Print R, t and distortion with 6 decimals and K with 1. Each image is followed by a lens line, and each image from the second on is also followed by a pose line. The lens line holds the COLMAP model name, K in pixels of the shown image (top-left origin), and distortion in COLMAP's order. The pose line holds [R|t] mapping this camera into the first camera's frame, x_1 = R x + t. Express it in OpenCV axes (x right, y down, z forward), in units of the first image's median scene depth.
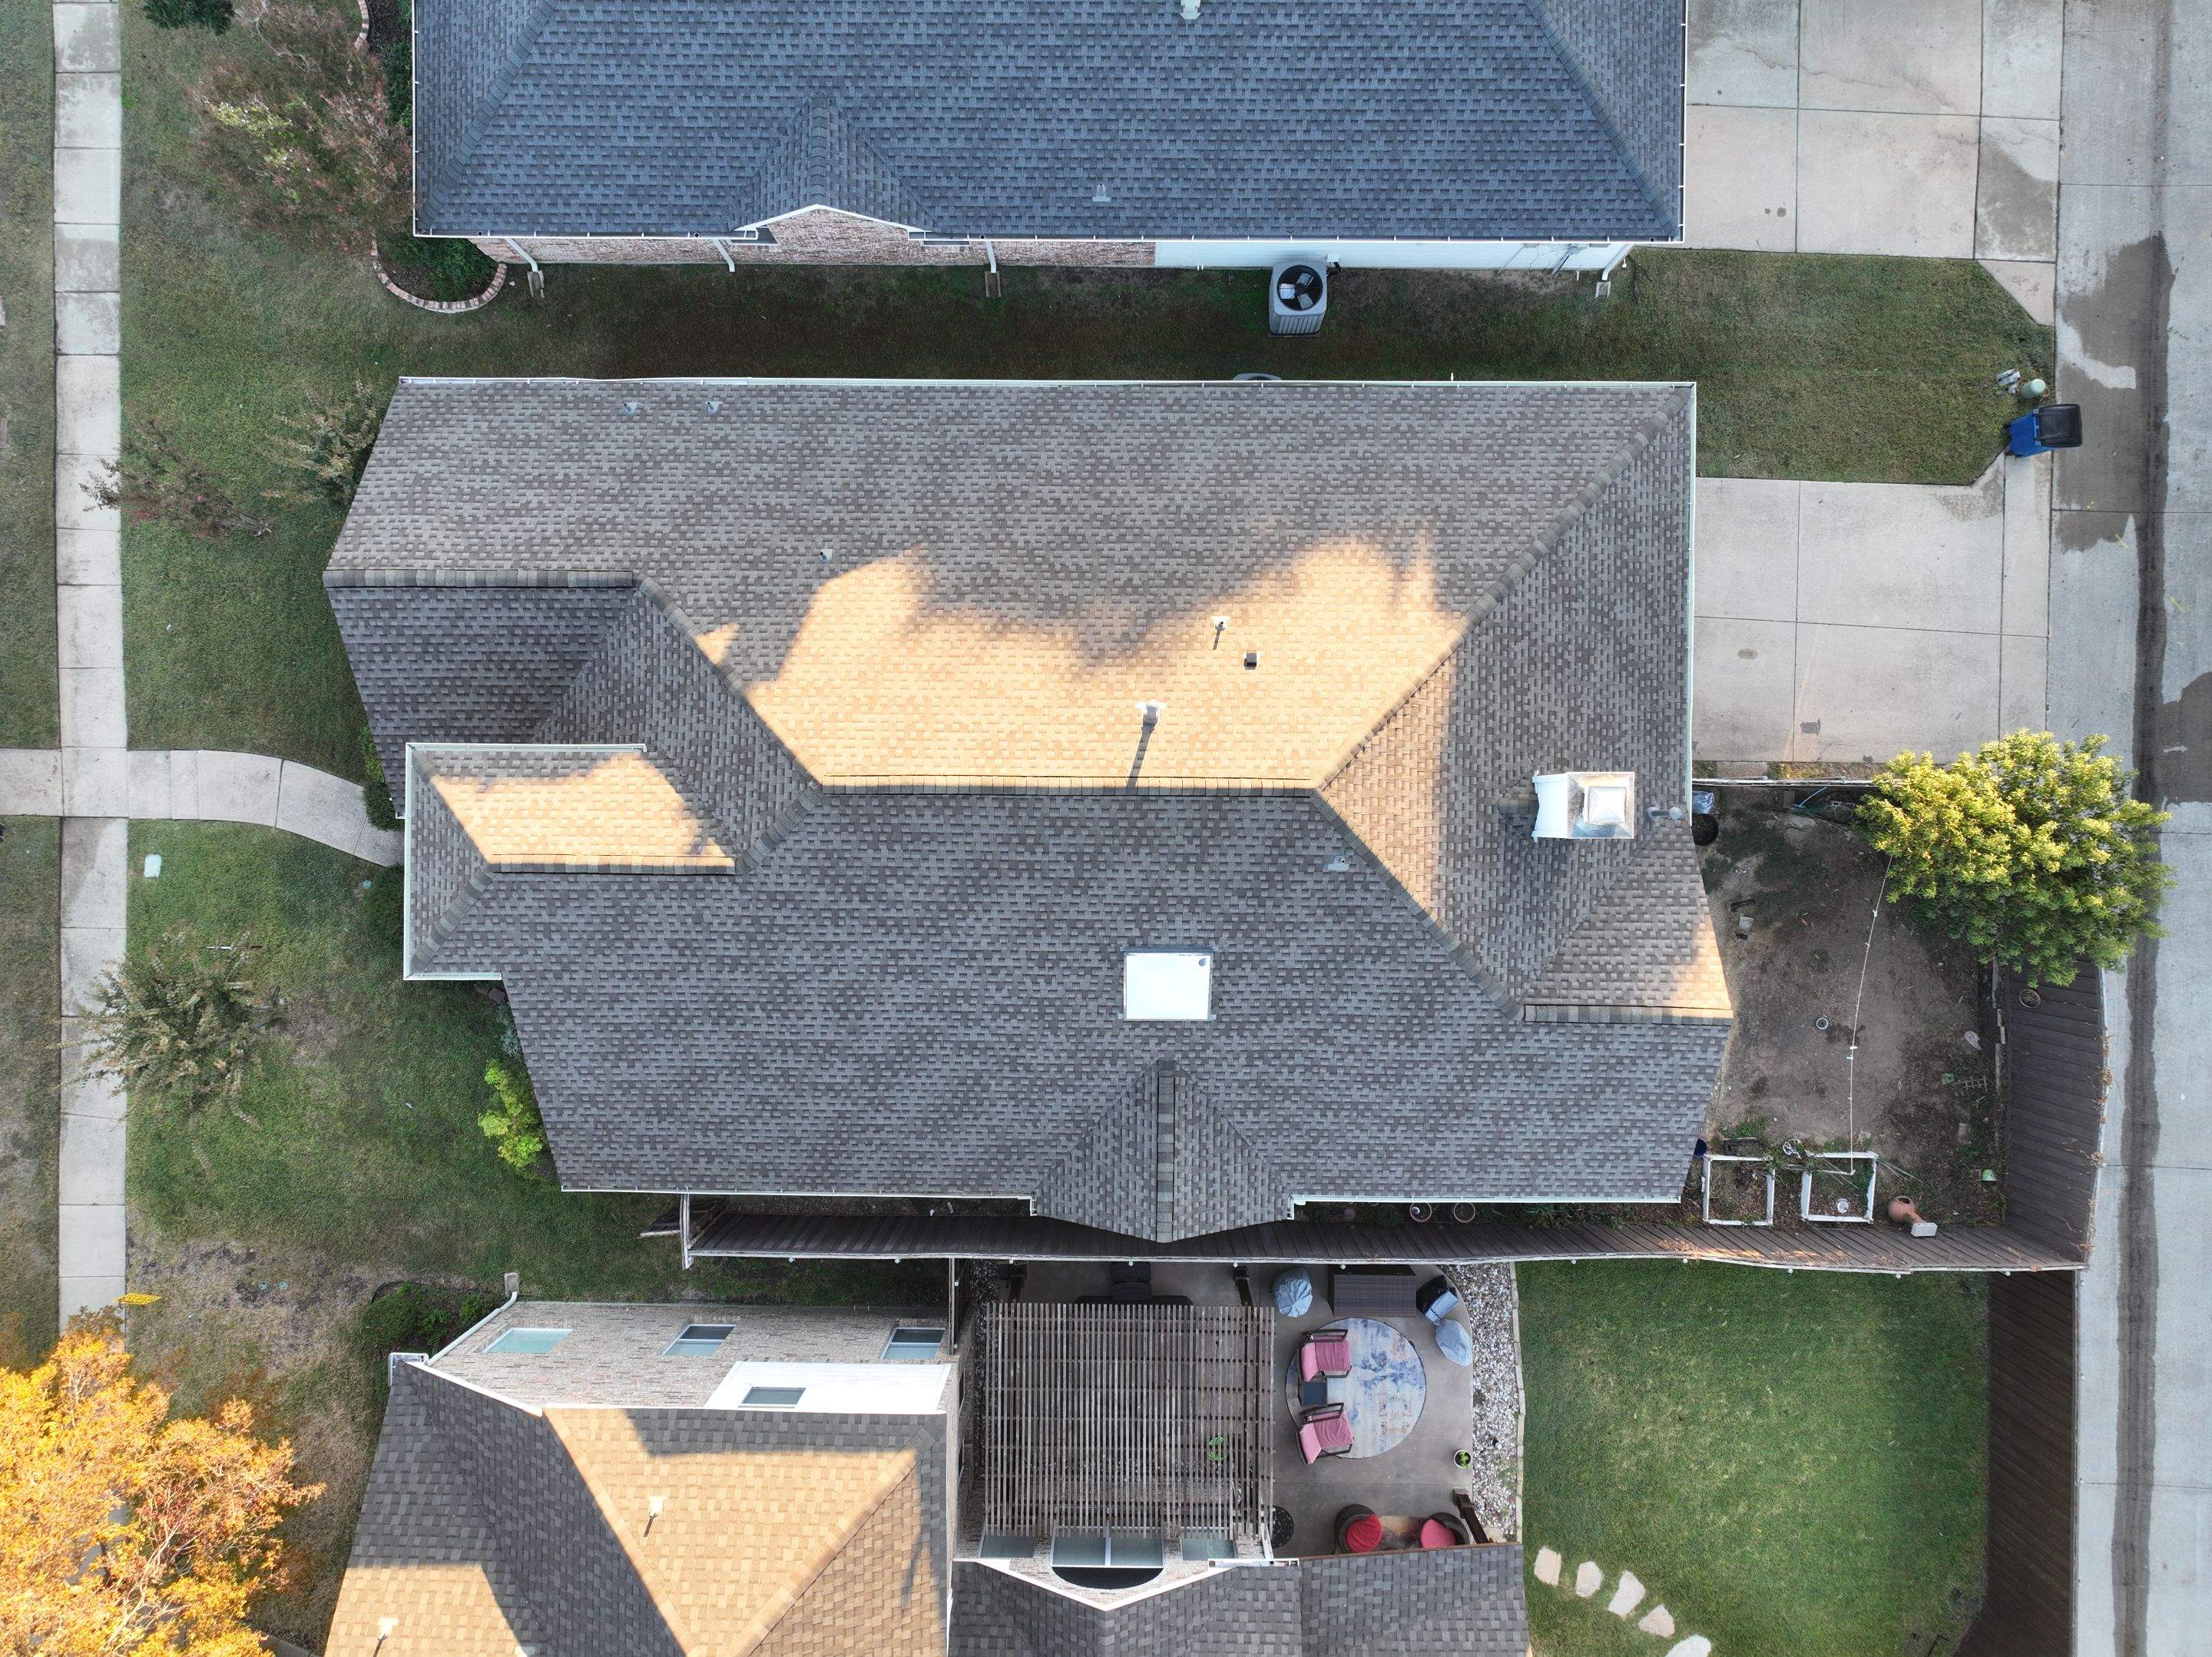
lens RADIAL K [[1547.3, 0, 1108.3], [0, 1547.3, 820.9], [0, 0, 1]] dist [0.000806, 0.015710]
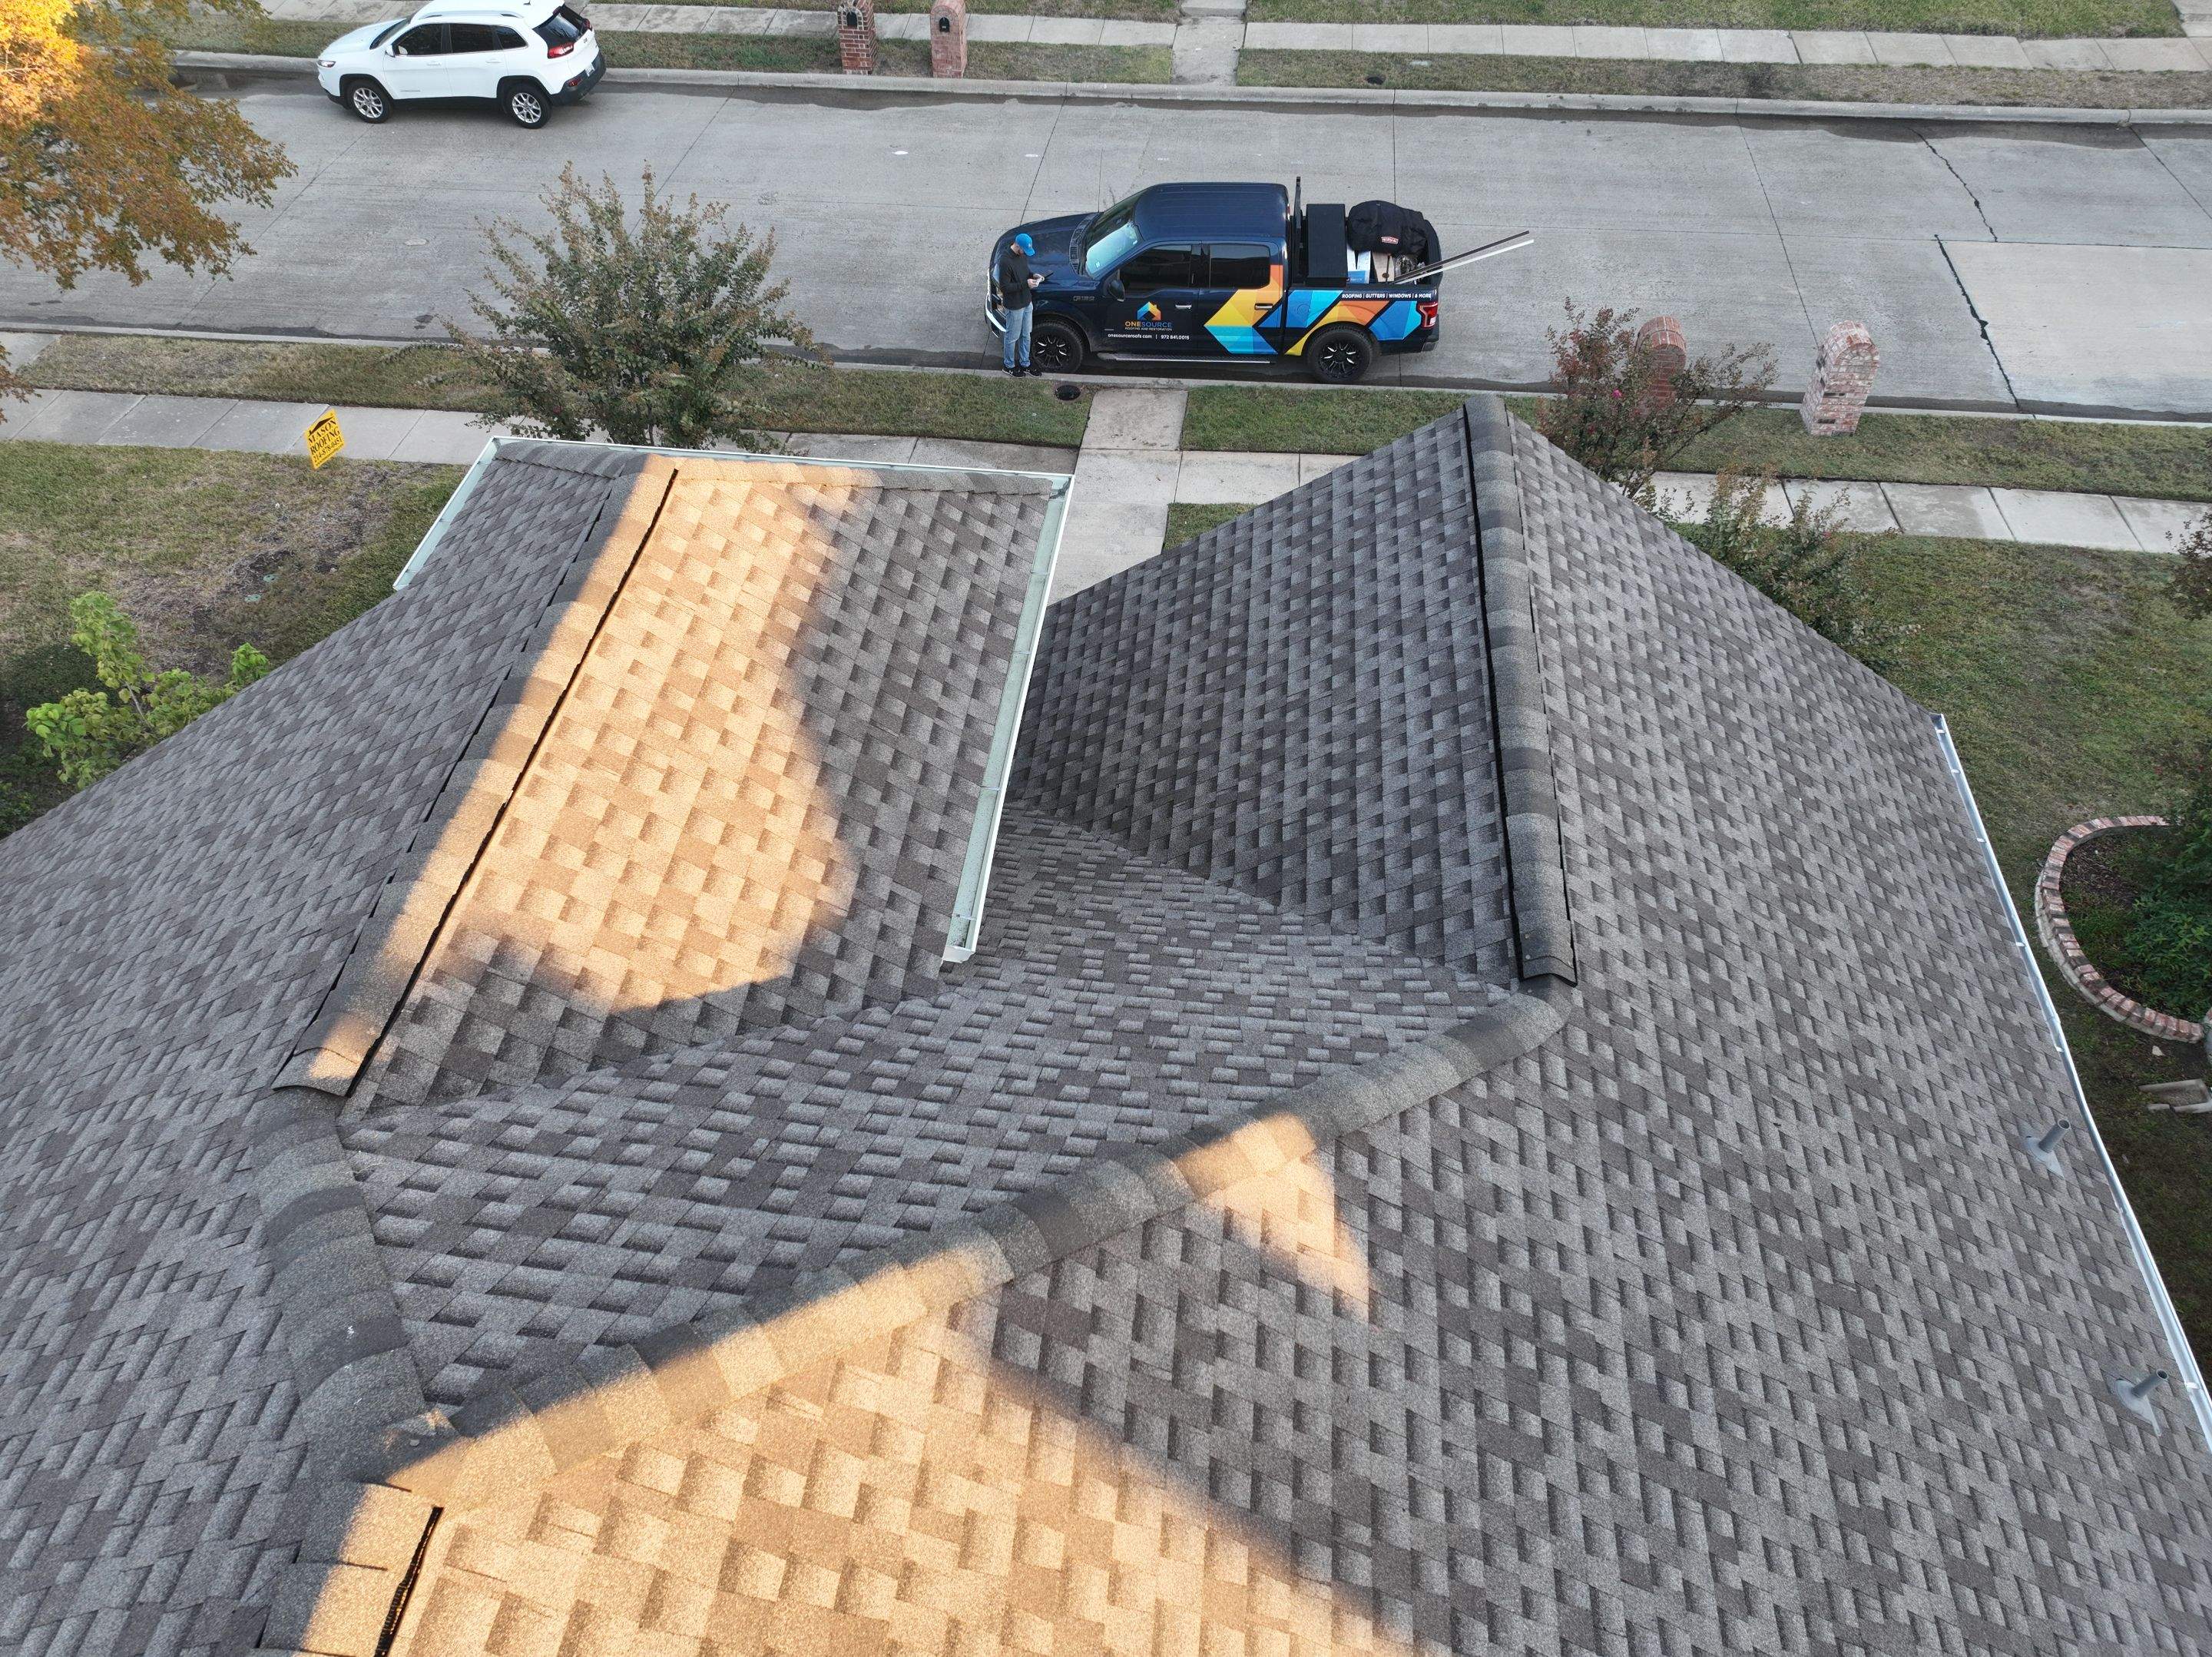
lens RADIAL K [[1547.3, 0, 1104.8], [0, 1547.3, 829.6], [0, 0, 1]] dist [0.000806, 0.015710]
pose [[-0.104098, 0.731964, -0.673344, -0.115070], [-0.994567, -0.077153, 0.069888, -0.084663], [-0.000795, 0.676961, 0.736019, 0.710456]]
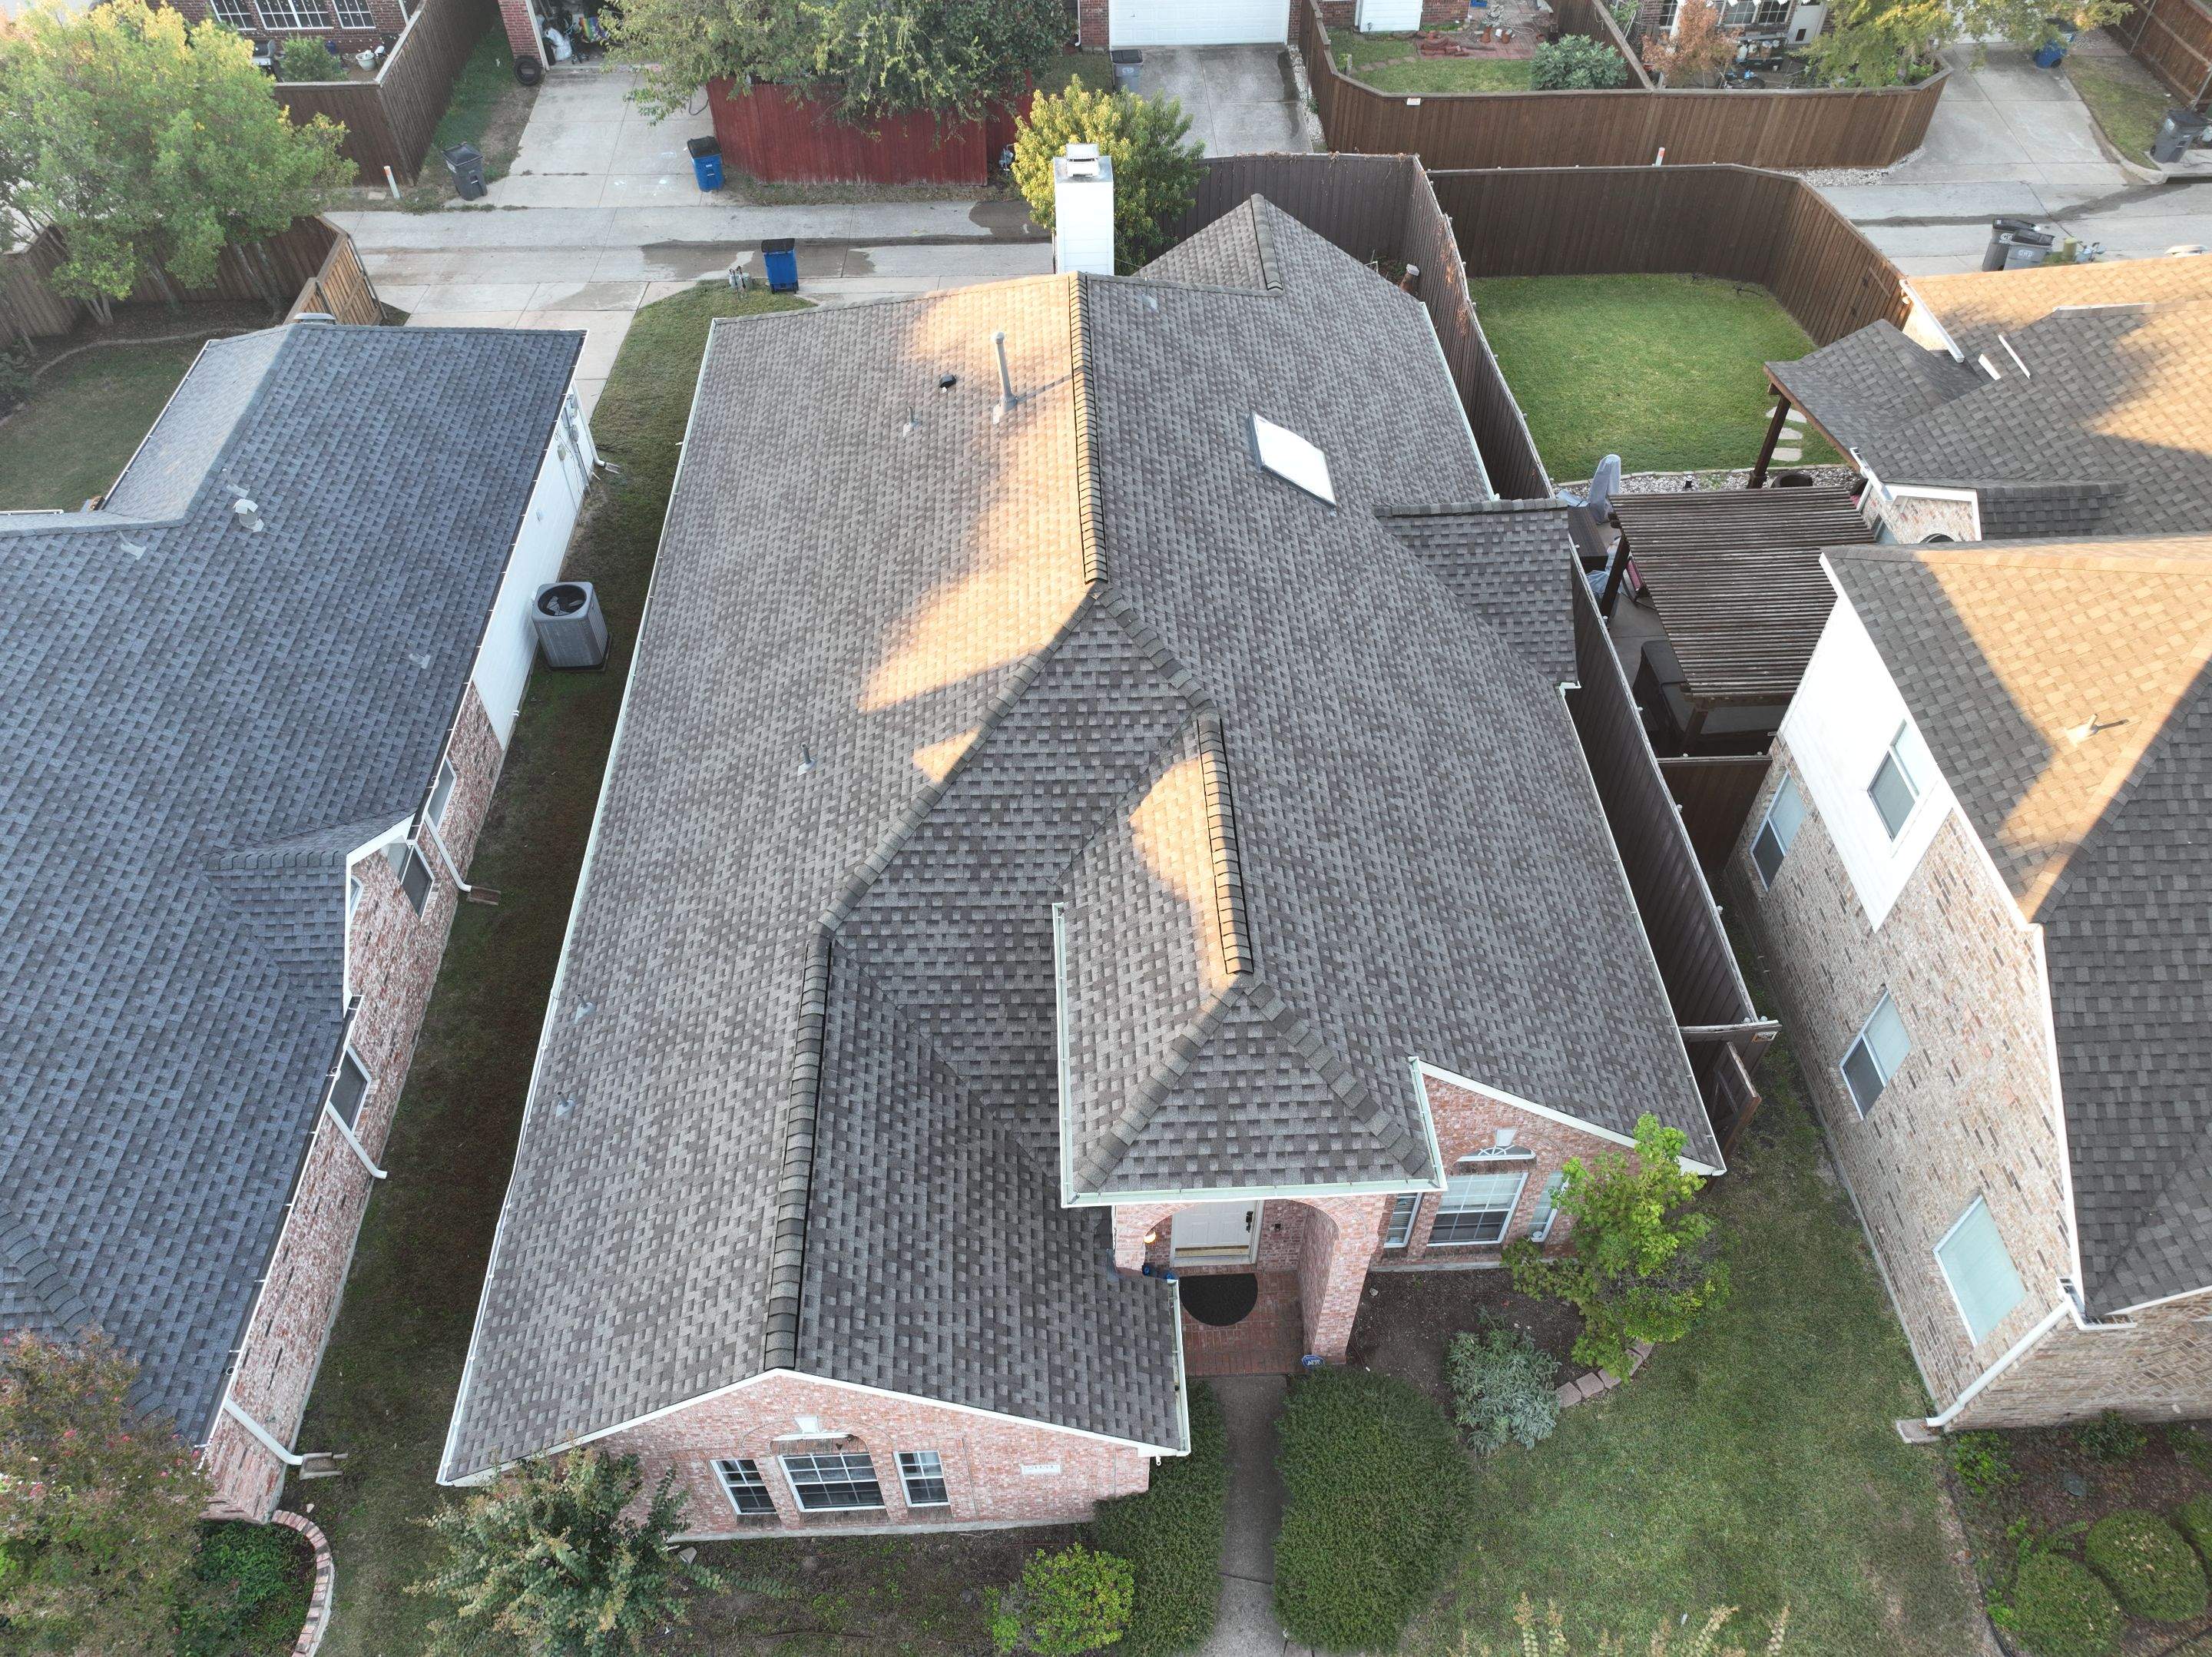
lens RADIAL K [[1547.3, 0, 1106.7], [0, 1547.3, 822.5], [0, 0, 1]] dist [0.000806, 0.015710]
pose [[-0.050879, -0.735868, 0.675210, -0.694032], [0.998585, -0.047975, 0.022961, -0.036075], [0.015497, 0.675423, 0.737268, 0.412771]]
